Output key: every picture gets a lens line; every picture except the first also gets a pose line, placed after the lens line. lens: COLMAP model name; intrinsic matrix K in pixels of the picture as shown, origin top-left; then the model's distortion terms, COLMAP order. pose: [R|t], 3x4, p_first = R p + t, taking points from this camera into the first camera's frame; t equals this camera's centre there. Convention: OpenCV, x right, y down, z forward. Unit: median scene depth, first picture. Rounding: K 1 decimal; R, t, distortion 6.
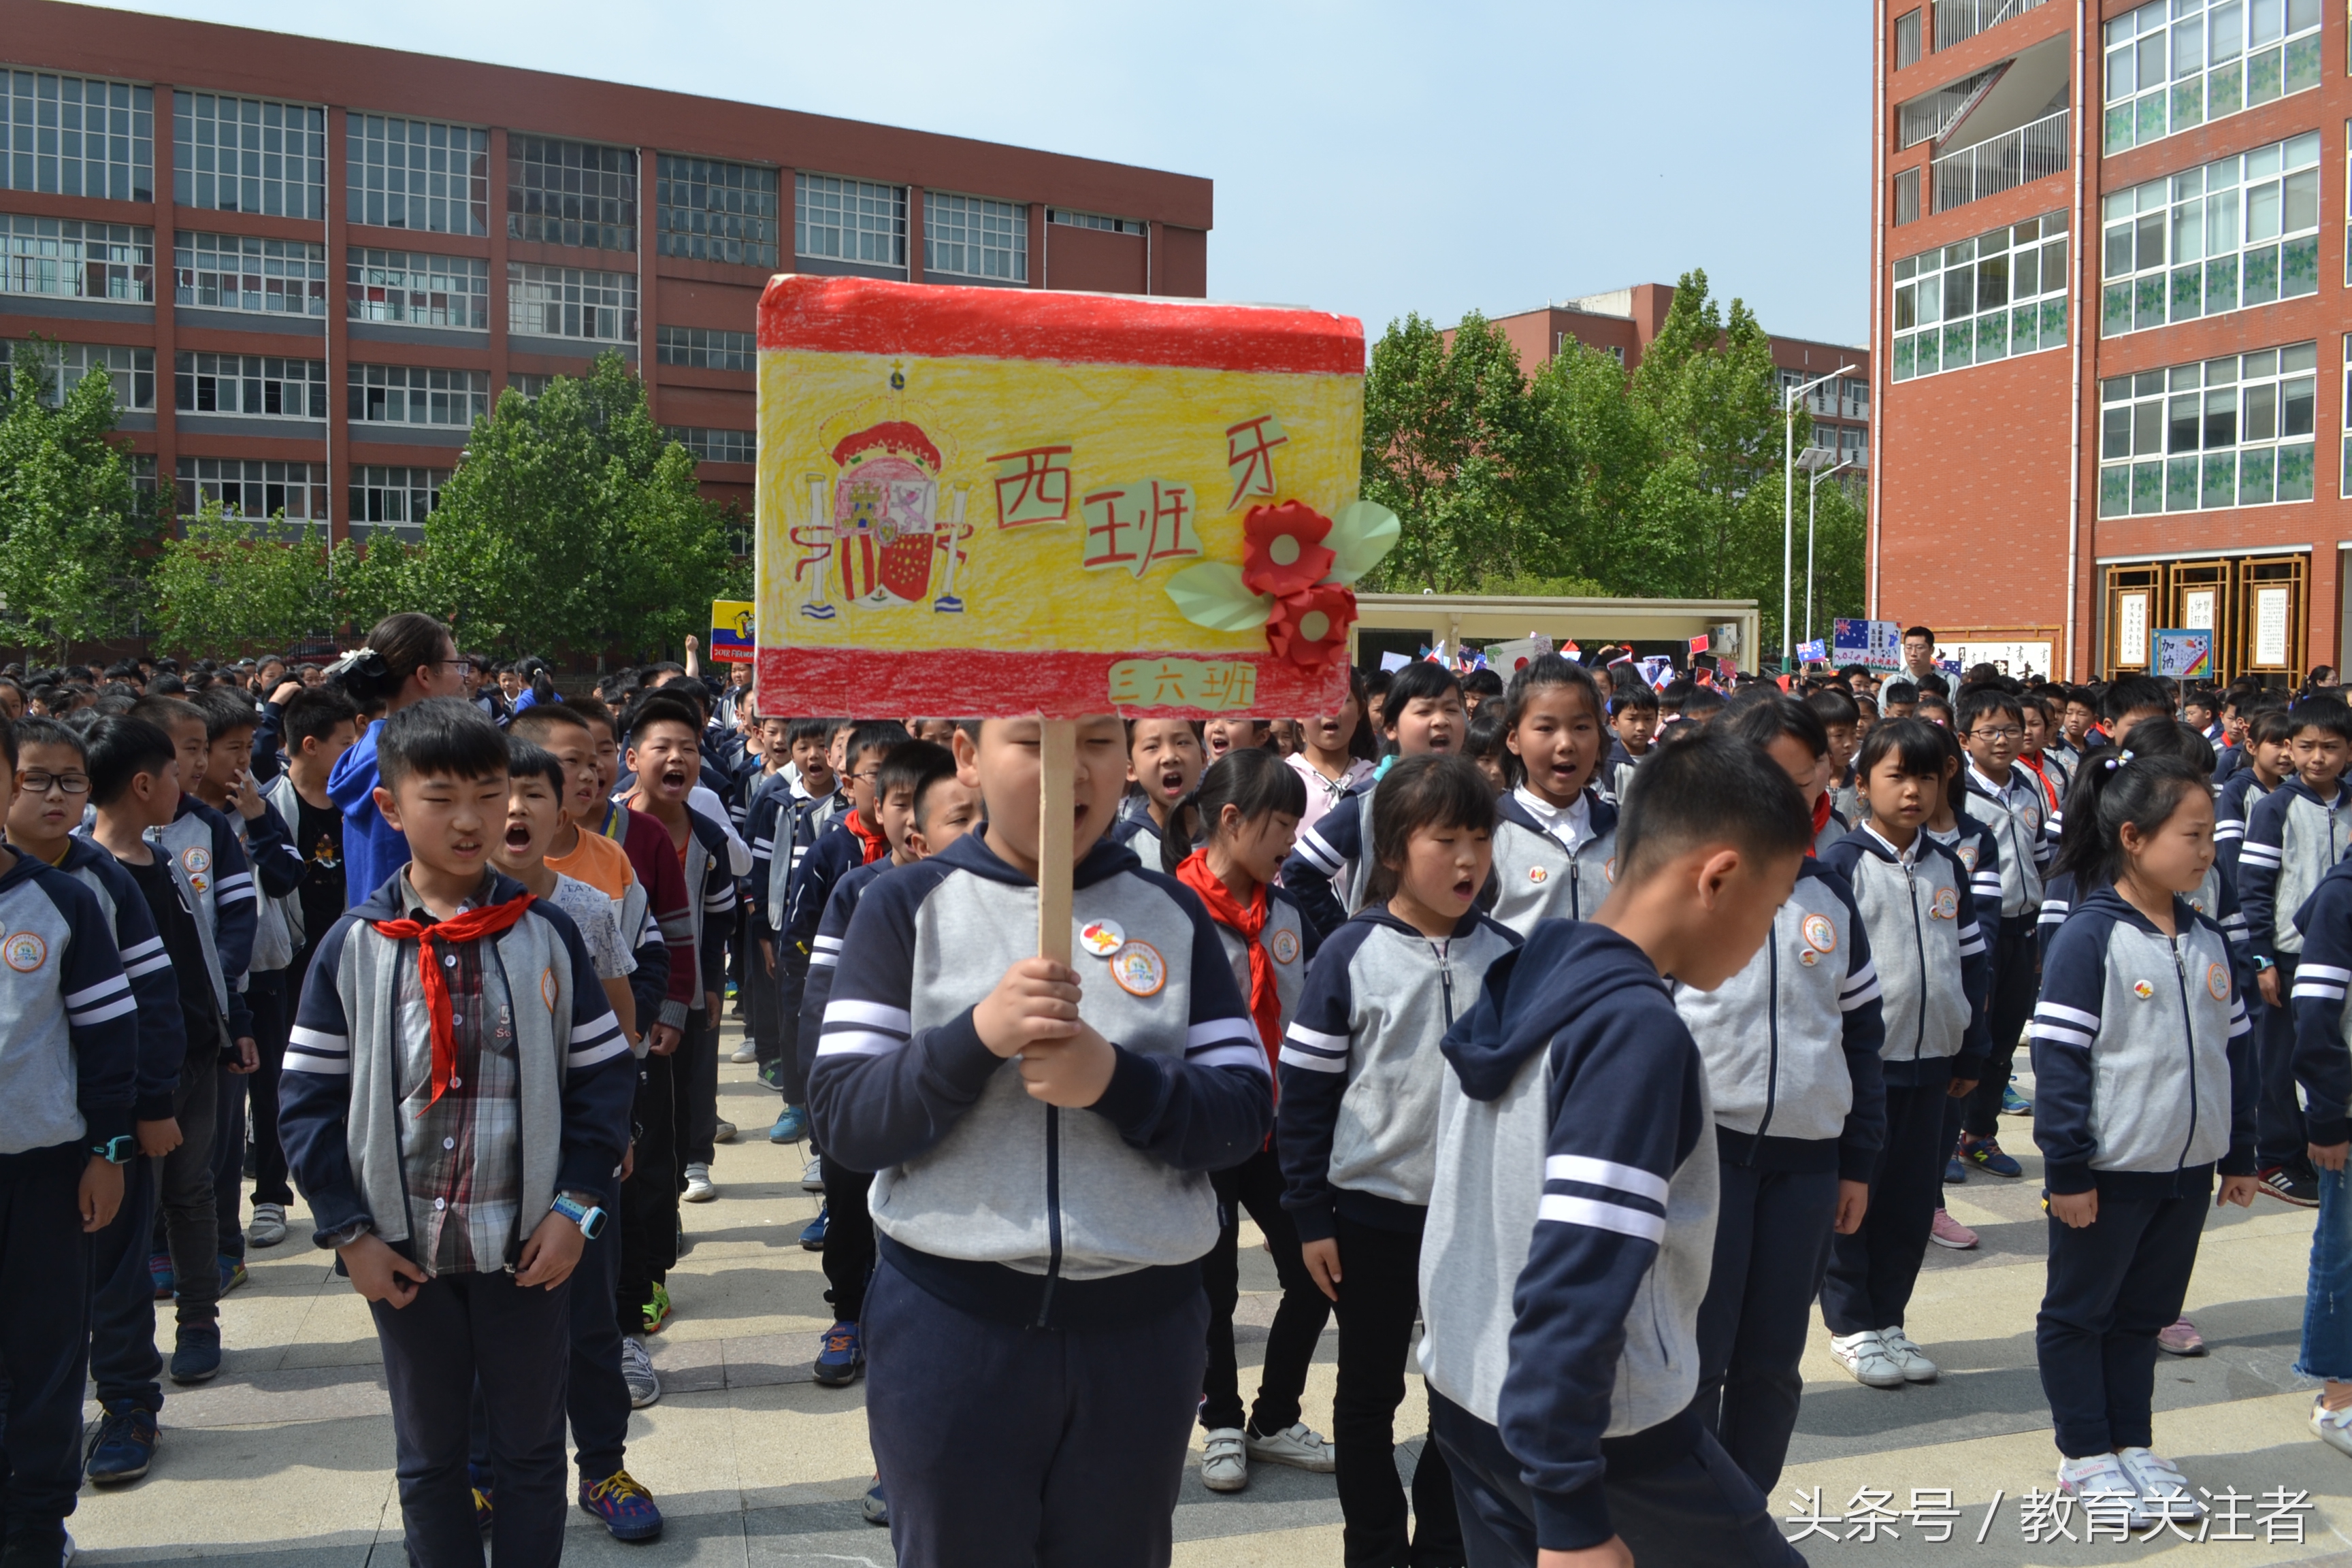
lens RADIAL K [[1897.3, 0, 1152.1], [0, 1897.3, 800.8], [0, 0, 1]] dist [-0.087752, 0.016667]
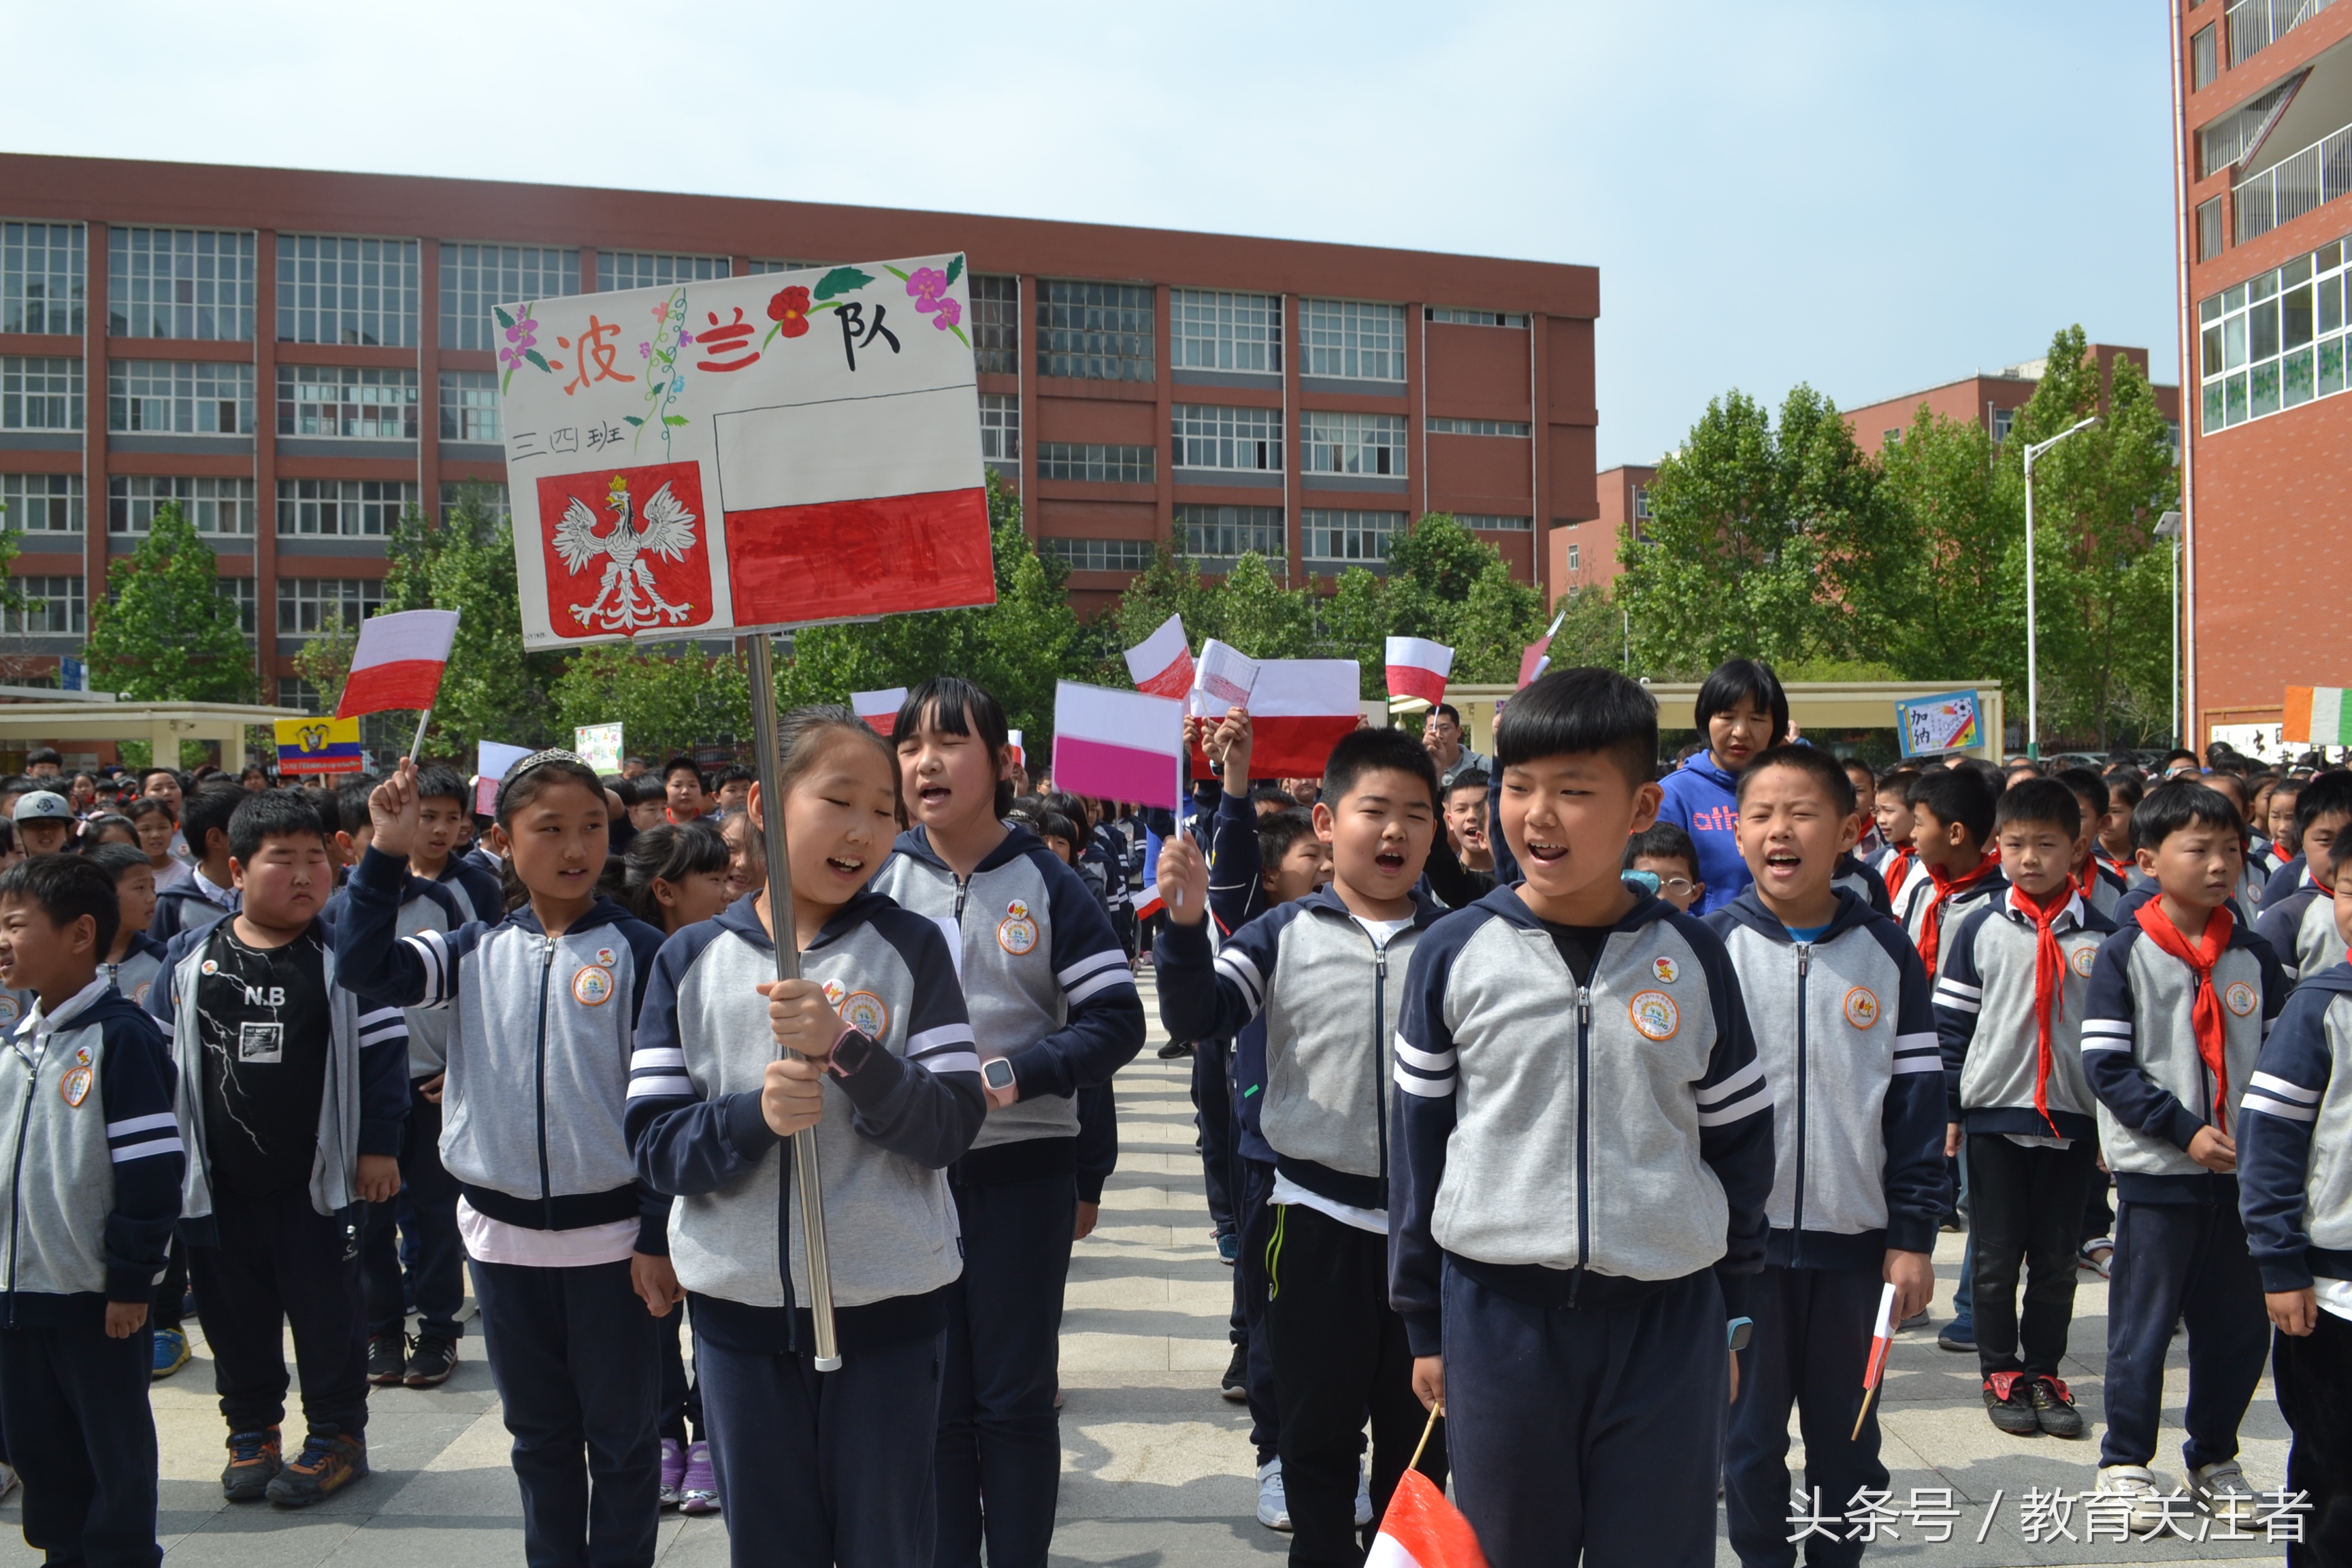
lens RADIAL K [[1897.3, 0, 1174.5], [0, 1897.3, 795.2], [0, 0, 1]] dist [-0.087752, 0.016667]
pose [[0.966406, -0.009257, -0.256852, 0.098285], [-0.004995, 0.998486, -0.054782, -0.000210], [0.256970, 0.054225, 0.964897, 0.018292]]
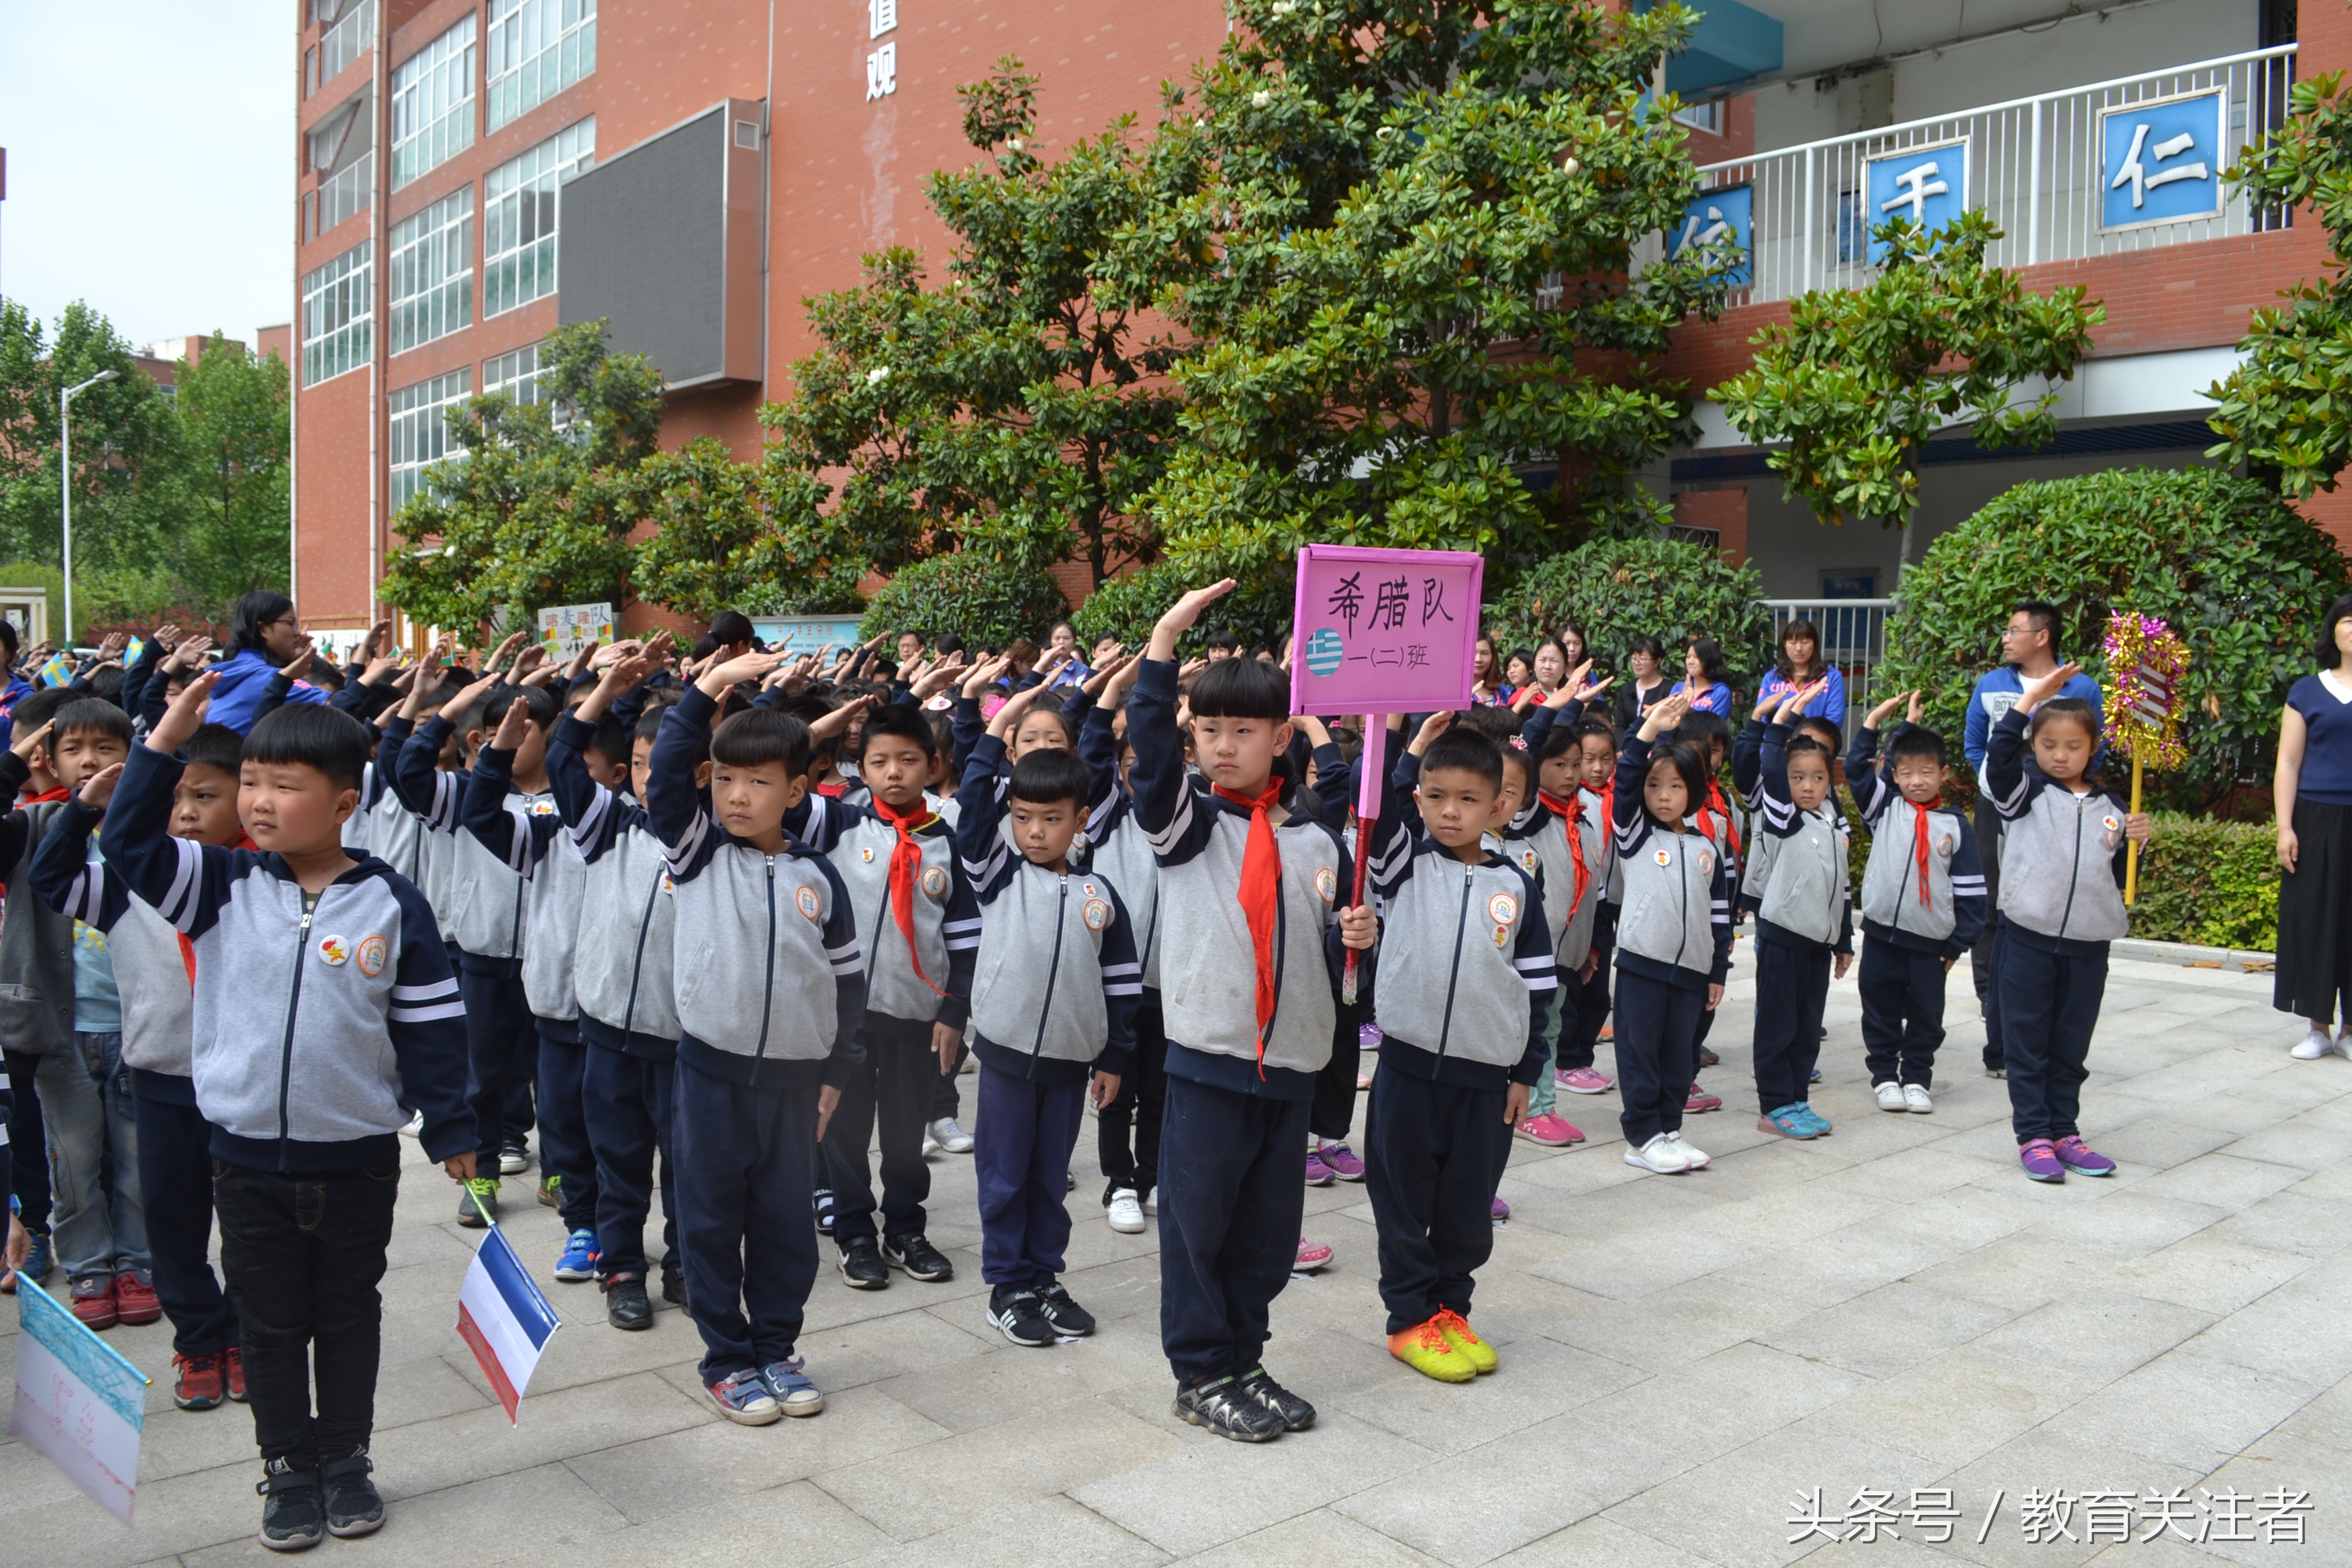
lens RADIAL K [[1897.3, 0, 1156.5], [0, 1897.3, 781.0], [0, 0, 1]] dist [-0.087752, 0.016667]
pose [[0.914779, -0.014835, 0.403682, 0.279212], [0.017976, 0.999830, -0.003993, 0.010746], [-0.403555, 0.010909, 0.914891, -0.123511]]
